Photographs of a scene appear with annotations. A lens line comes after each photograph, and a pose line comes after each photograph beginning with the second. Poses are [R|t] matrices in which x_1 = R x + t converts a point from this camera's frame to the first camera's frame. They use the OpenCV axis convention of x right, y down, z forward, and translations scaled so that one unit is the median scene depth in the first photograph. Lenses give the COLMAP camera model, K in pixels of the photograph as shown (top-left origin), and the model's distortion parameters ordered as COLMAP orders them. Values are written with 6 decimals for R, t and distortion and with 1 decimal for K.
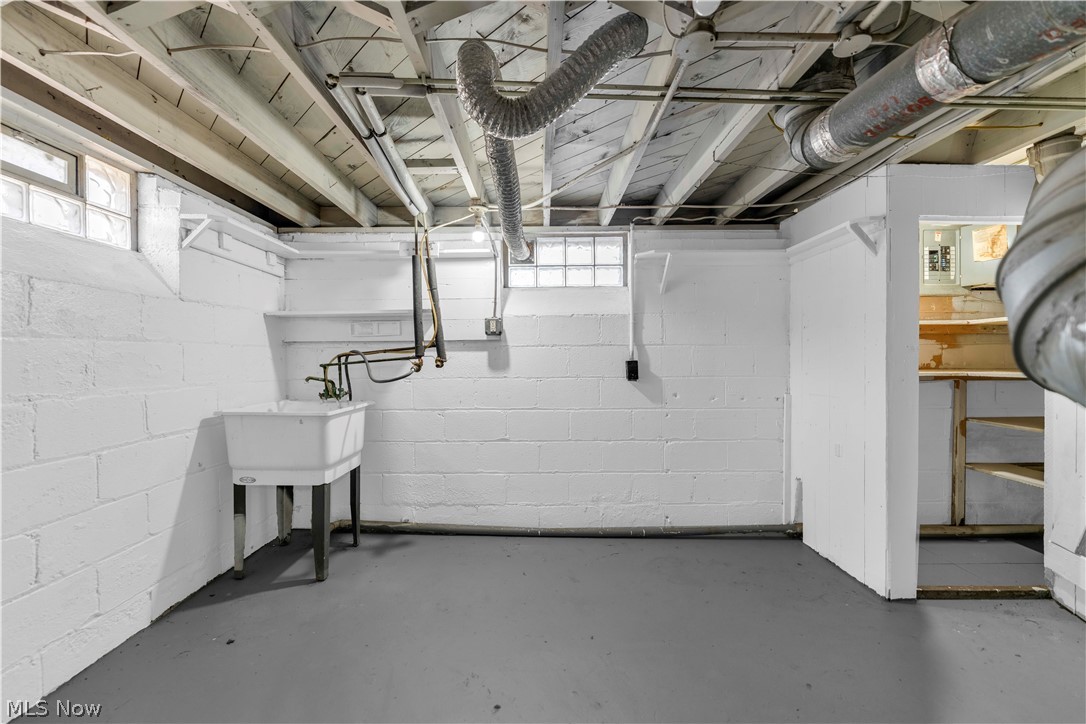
lens RADIAL K [[438.9, 0, 544.9], [0, 438.9, 365.4], [0, 0, 1]] dist [-0.001073, -0.000069]
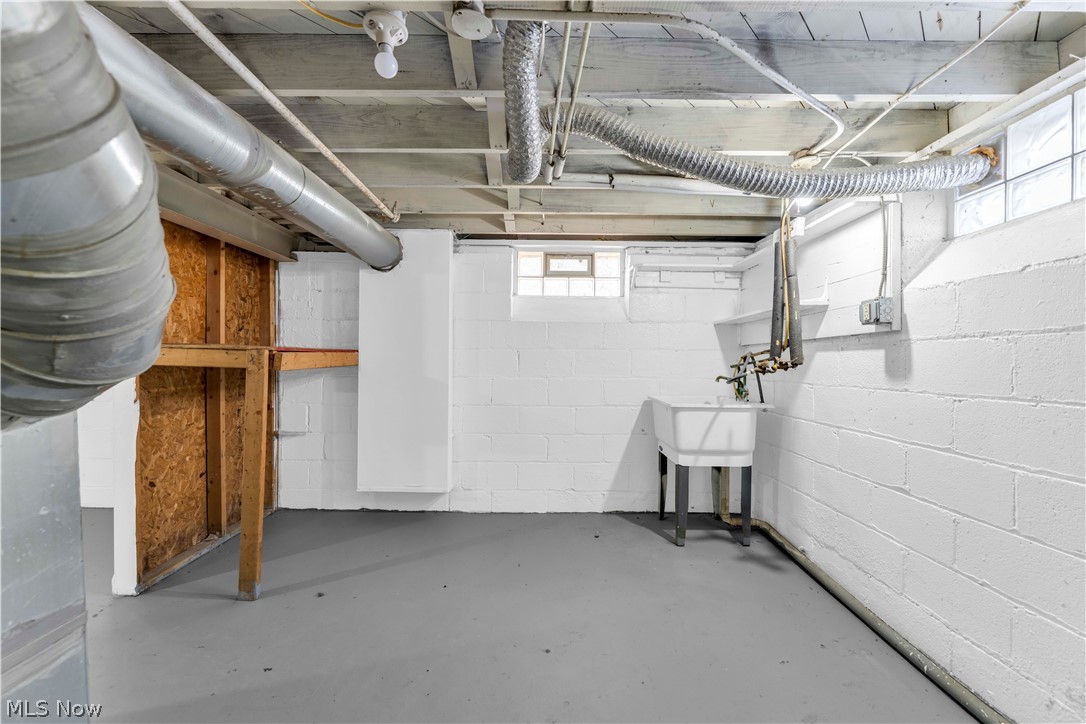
lens RADIAL K [[438.9, 0, 544.9], [0, 438.9, 365.4], [0, 0, 1]] dist [-0.001073, -0.000069]
pose [[-0.002455, 0.010645, -0.999940, 0.568374], [-0.023928, 0.999656, 0.010701, -0.002930], [0.999711, 0.023953, -0.002199, 0.523714]]
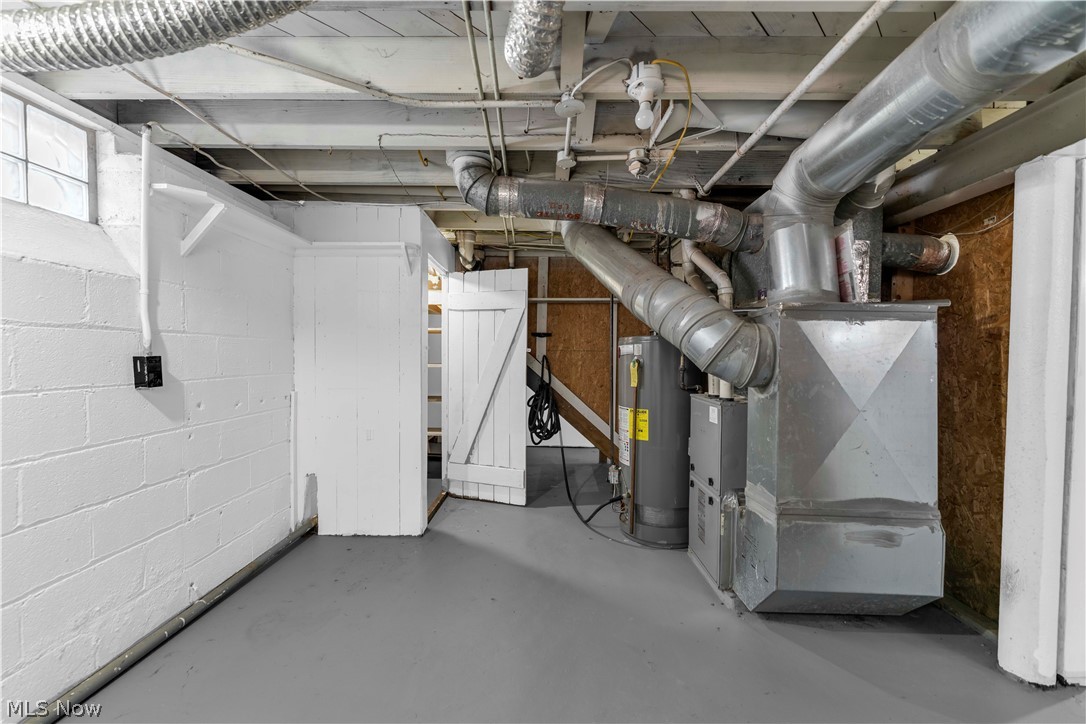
lens RADIAL K [[438.9, 0, 544.9], [0, 438.9, 365.4], [0, 0, 1]] dist [-0.001073, -0.000069]
pose [[0.012411, -0.020737, 0.999708, -0.423969], [0.007252, 0.999760, 0.020648, -0.006939], [-0.999897, 0.006993, 0.012558, 0.472654]]
